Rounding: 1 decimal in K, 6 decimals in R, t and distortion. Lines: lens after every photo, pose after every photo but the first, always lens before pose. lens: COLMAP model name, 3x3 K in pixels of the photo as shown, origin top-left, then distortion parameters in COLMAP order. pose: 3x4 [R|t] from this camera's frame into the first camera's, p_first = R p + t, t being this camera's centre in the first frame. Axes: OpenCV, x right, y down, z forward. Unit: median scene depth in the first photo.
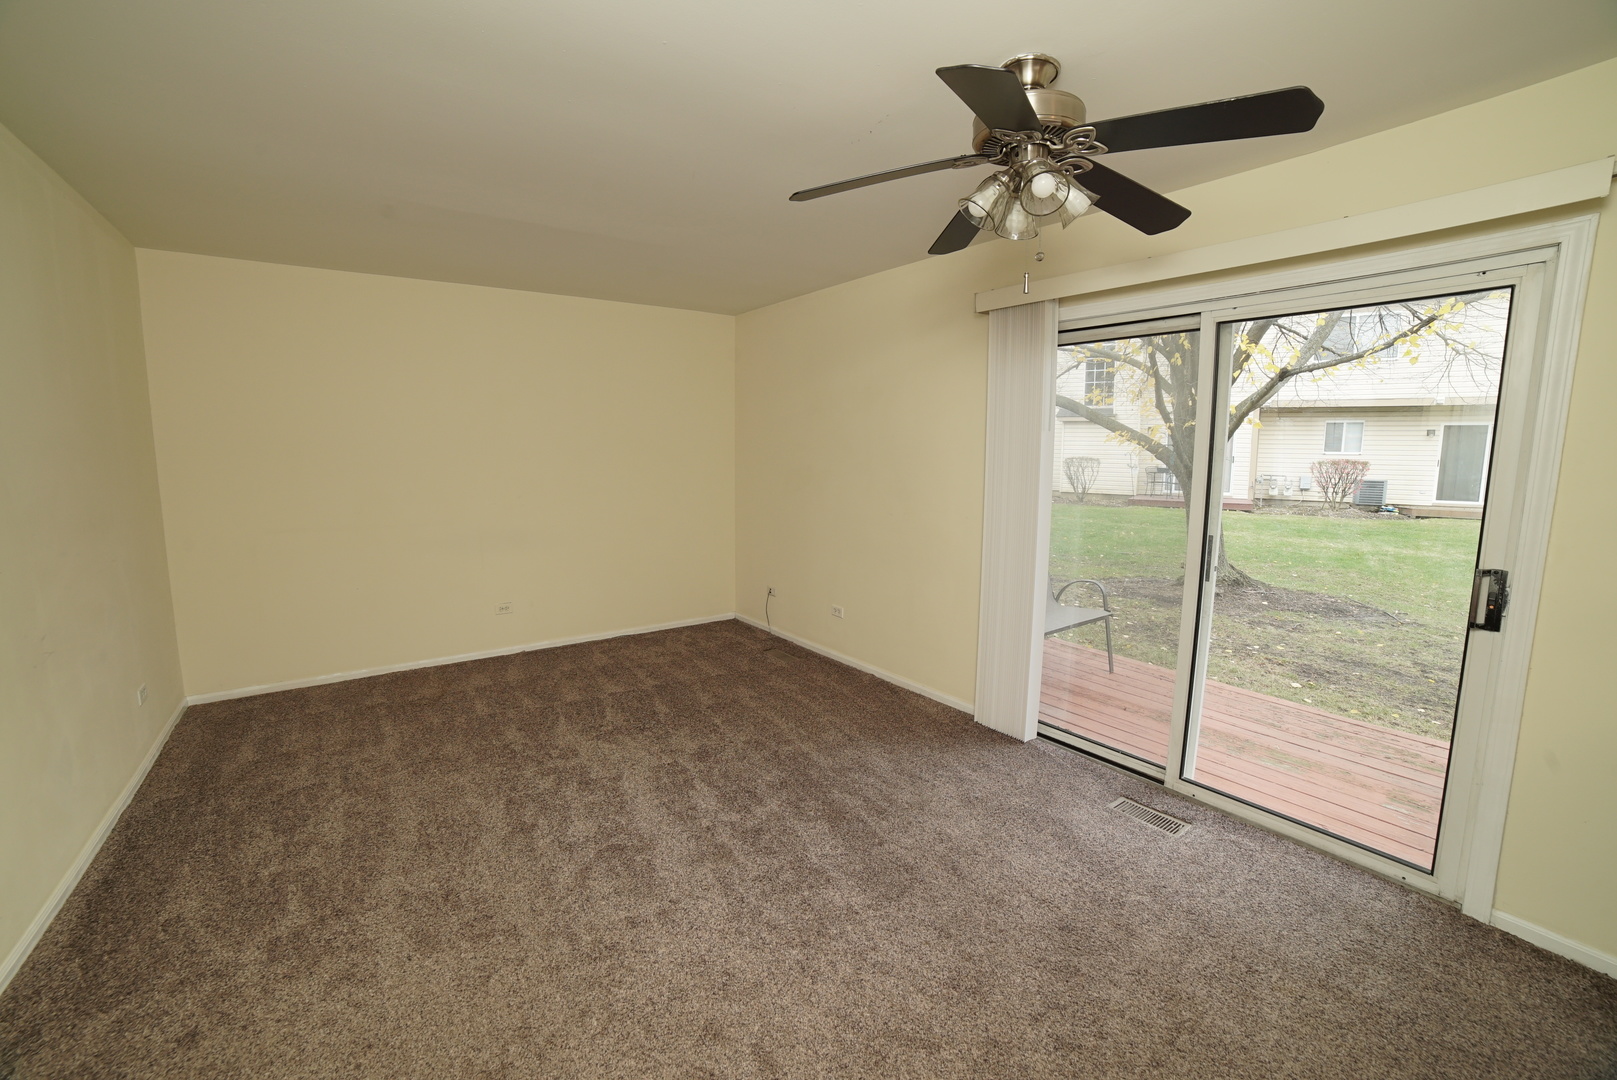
lens RADIAL K [[661.8, 0, 801.4], [0, 661.8, 528.1], [0, 0, 1]] dist [-0.109474, 0.038885]
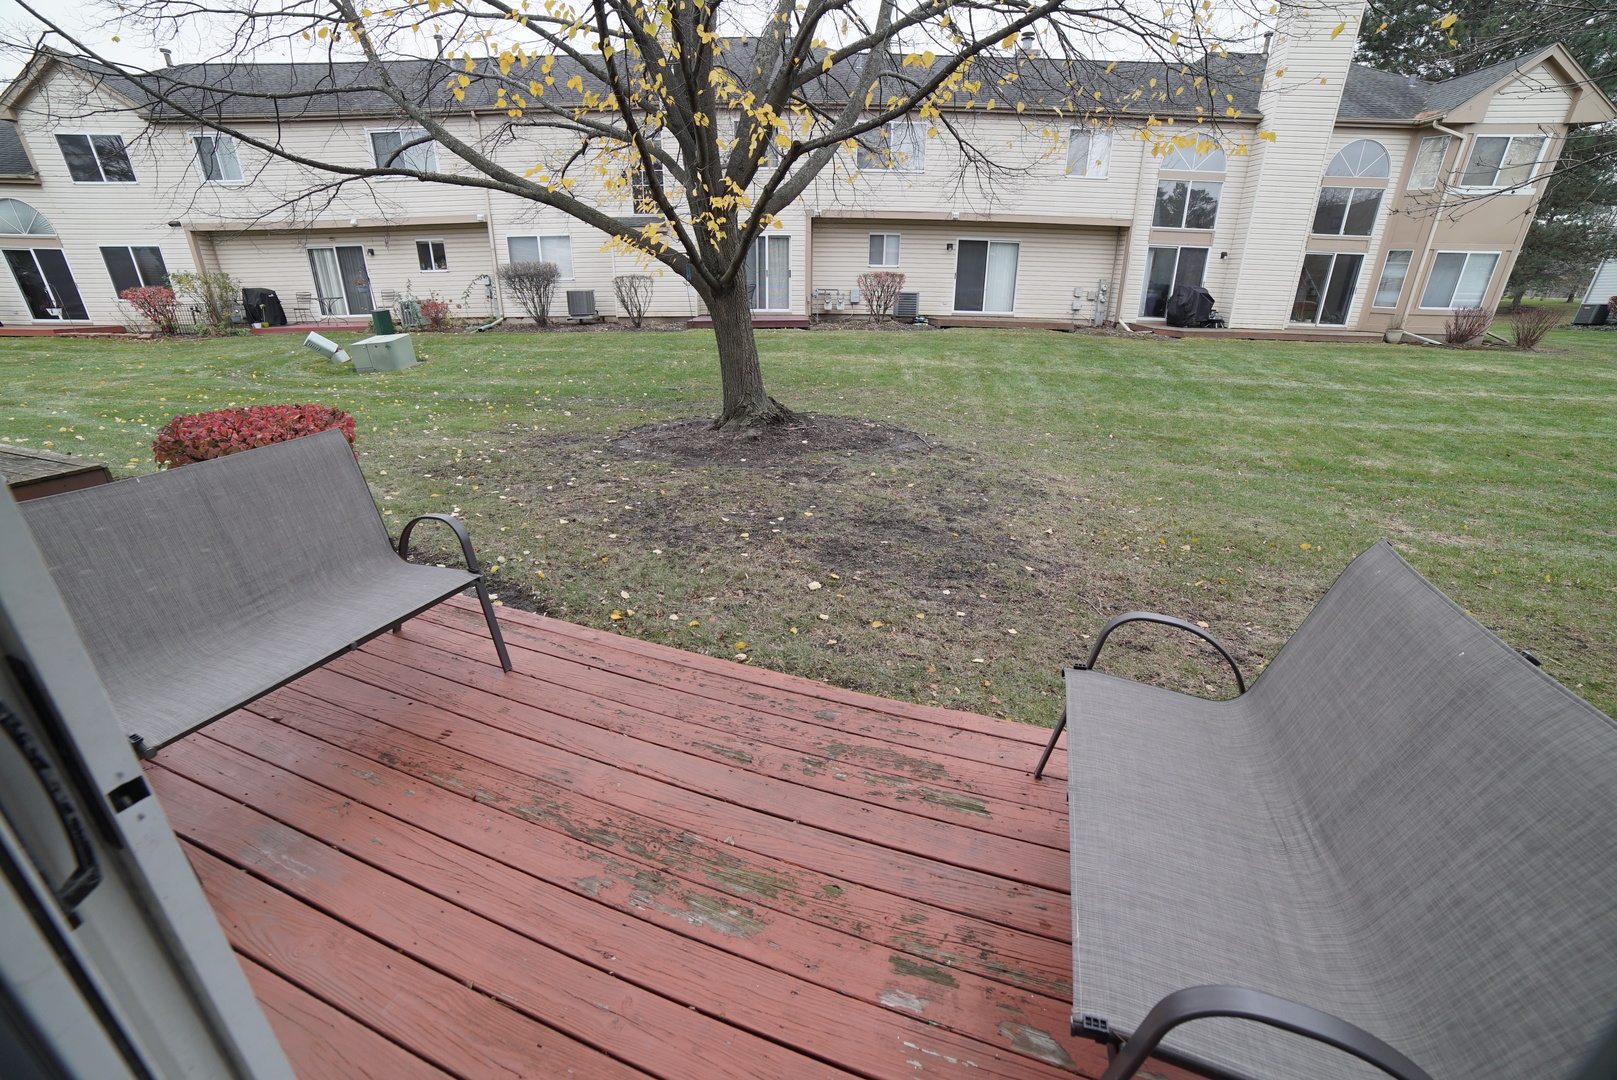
lens RADIAL K [[661.8, 0, 801.4], [0, 661.8, 528.1], [0, 0, 1]] dist [-0.109474, 0.038885]
pose [[0.833941, -0.203737, 0.512869, 0.205502], [0.064803, 0.959079, 0.275622, -0.016618], [-0.548036, -0.196617, 0.813018, 0.201805]]
